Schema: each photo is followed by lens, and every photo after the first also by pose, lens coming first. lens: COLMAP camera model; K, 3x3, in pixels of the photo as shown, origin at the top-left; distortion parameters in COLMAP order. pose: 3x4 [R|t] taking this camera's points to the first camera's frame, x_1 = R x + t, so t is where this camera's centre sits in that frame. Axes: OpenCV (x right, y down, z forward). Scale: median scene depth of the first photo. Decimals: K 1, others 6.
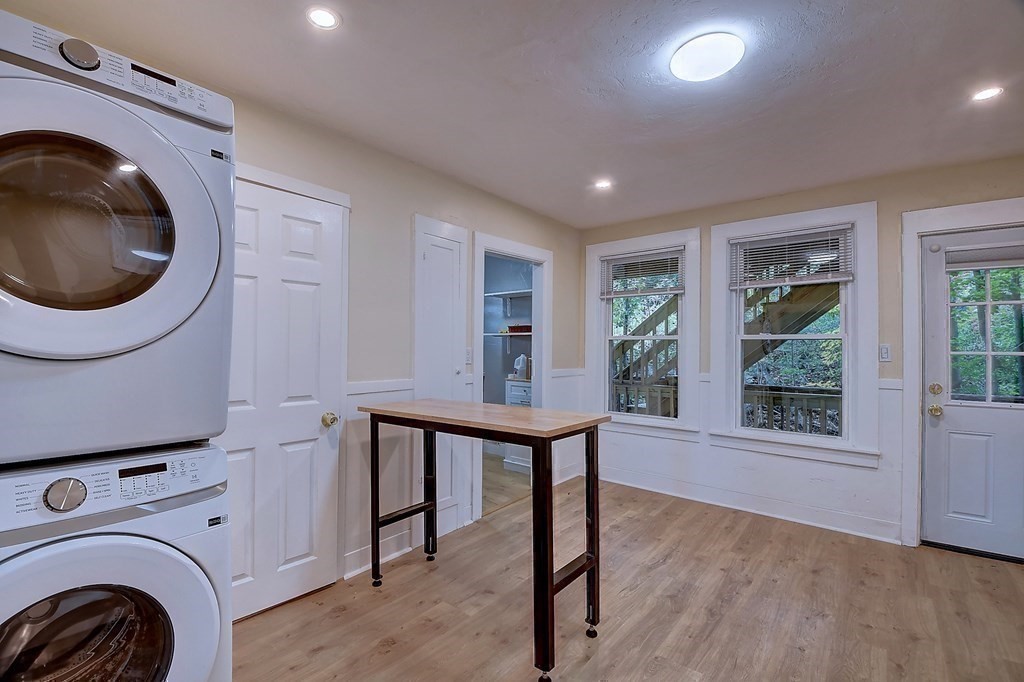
lens RADIAL K [[449.6, 0, 503.8], [0, 449.6, 343.2], [0, 0, 1]] dist [0.027041, -0.024116]
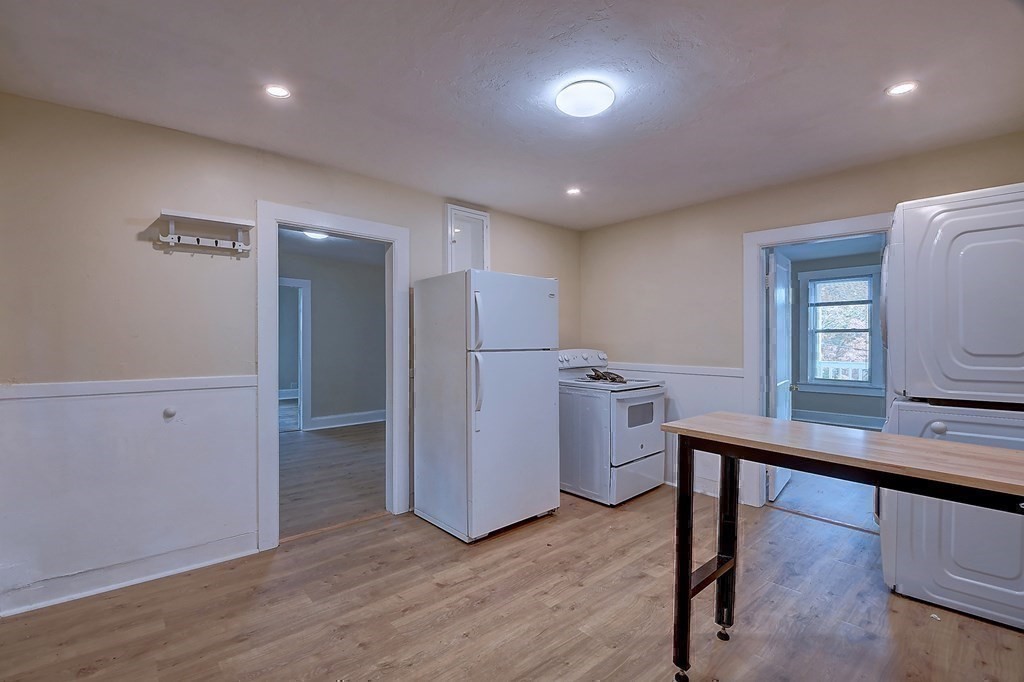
lens RADIAL K [[459.6, 0, 503.3], [0, 459.6, 345.5], [0, 0, 1]] dist [-0.002452, -0.014397]
pose [[-0.987547, -0.016895, 0.156413, 0.382193], [-0.015993, 0.999847, 0.007023, 0.012622], [-0.156507, 0.004434, -0.987667, 1.803114]]
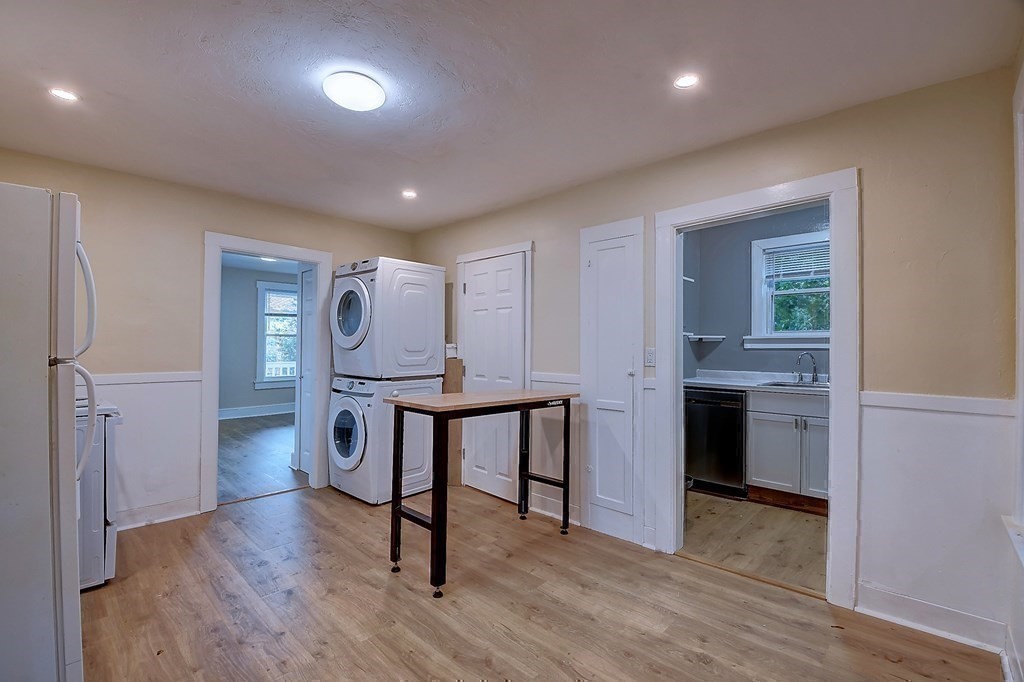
lens RADIAL K [[449.6, 0, 503.8], [0, 449.6, 343.2], [0, 0, 1]] dist [0.027041, -0.024116]
pose [[-0.070586, -0.019818, -0.997309, 1.267251], [0.000630, 0.999802, -0.019912, 0.028151], [0.997505, -0.002034, -0.070560, 1.186408]]
